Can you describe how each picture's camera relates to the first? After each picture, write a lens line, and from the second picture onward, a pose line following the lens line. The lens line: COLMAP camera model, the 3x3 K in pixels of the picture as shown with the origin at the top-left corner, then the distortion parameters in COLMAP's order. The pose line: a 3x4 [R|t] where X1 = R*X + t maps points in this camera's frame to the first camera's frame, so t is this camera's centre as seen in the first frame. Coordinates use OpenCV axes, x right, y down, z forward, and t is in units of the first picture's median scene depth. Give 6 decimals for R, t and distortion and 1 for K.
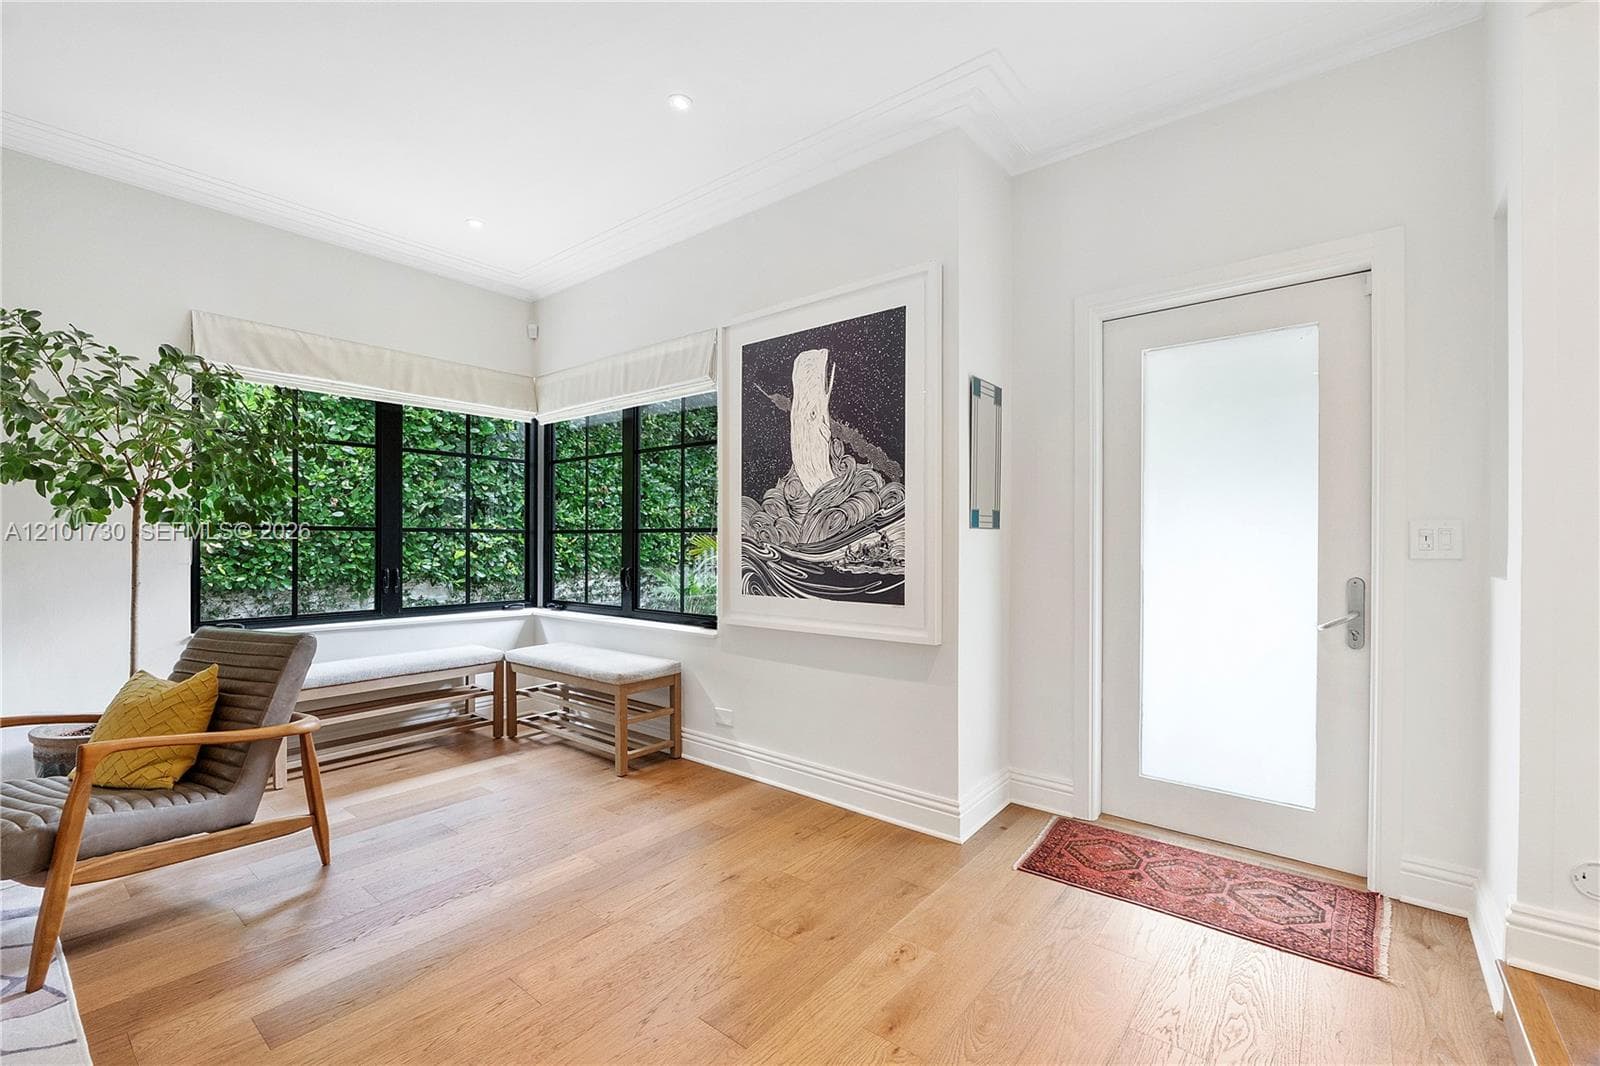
lens RADIAL K [[685.4, 0, 790.3], [0, 685.4, 543.4], [0, 0, 1]] dist [-0.001967, -0.000360]
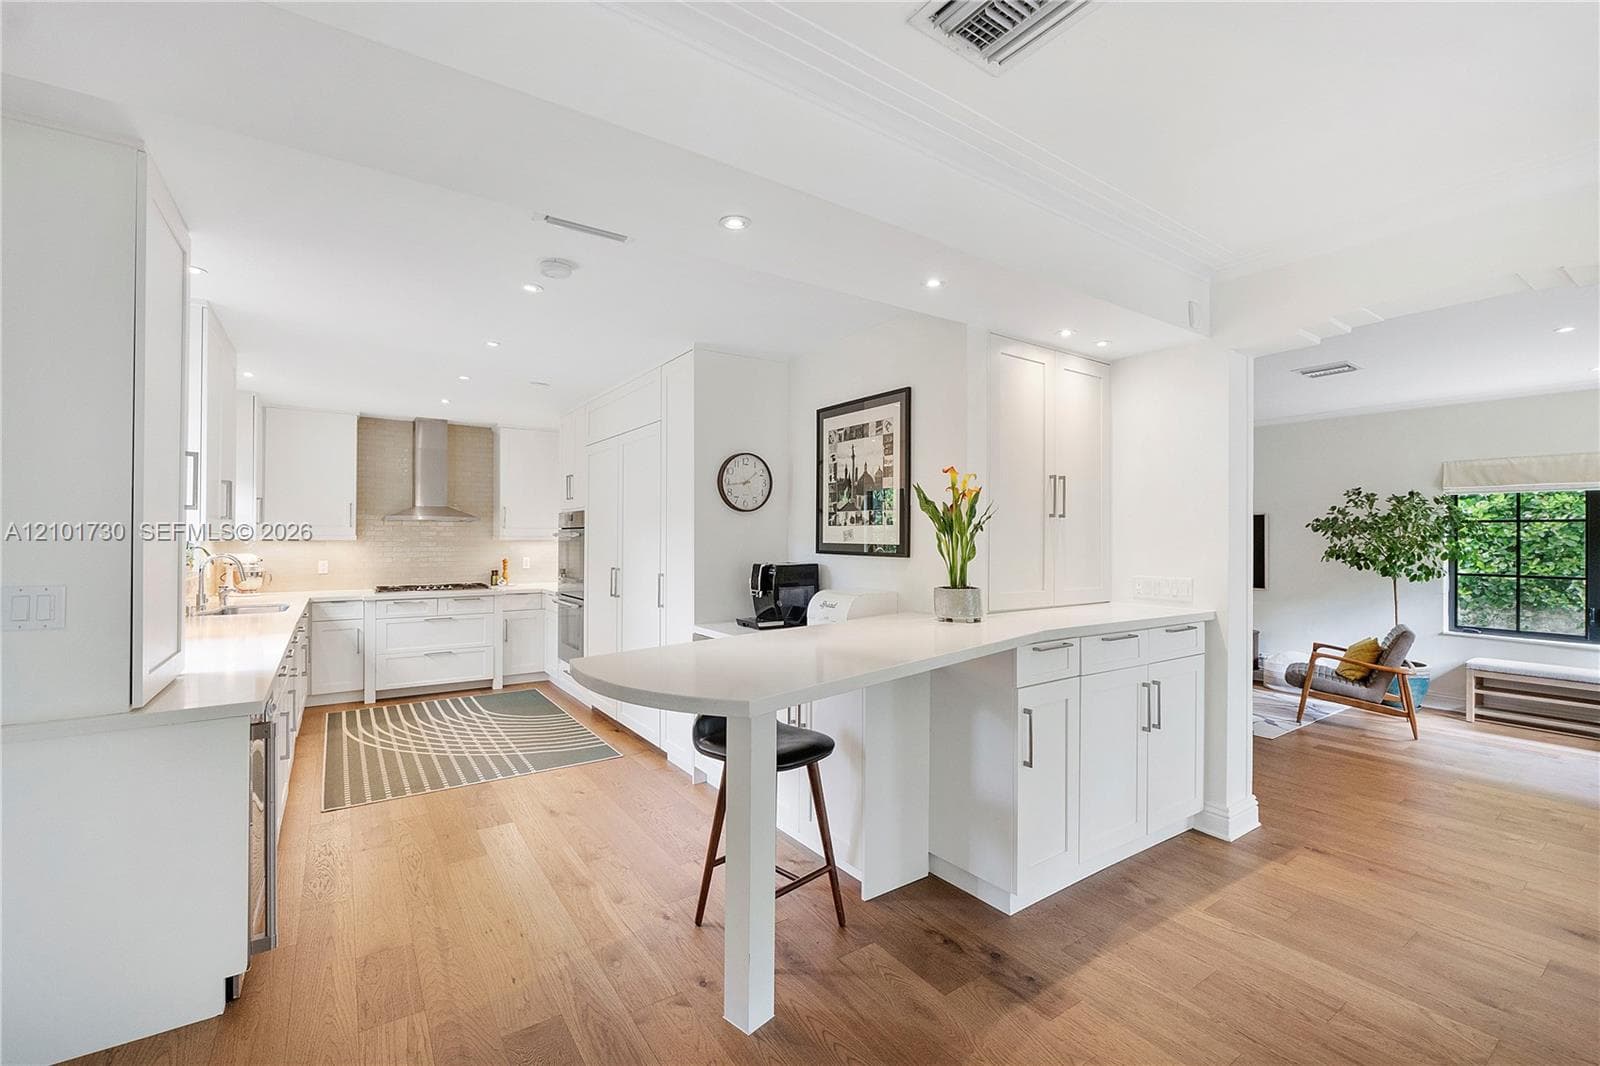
lens RADIAL K [[685.4, 0, 799.9], [0, 685.4, 536.5], [0, 0, 1]] dist [-0.001967, -0.000360]
pose [[-0.287622, -0.009478, -0.957697, 2.854474], [-0.002658, 0.999955, -0.009098, -0.209622], [0.957740, -0.000071, -0.287634, -0.356928]]
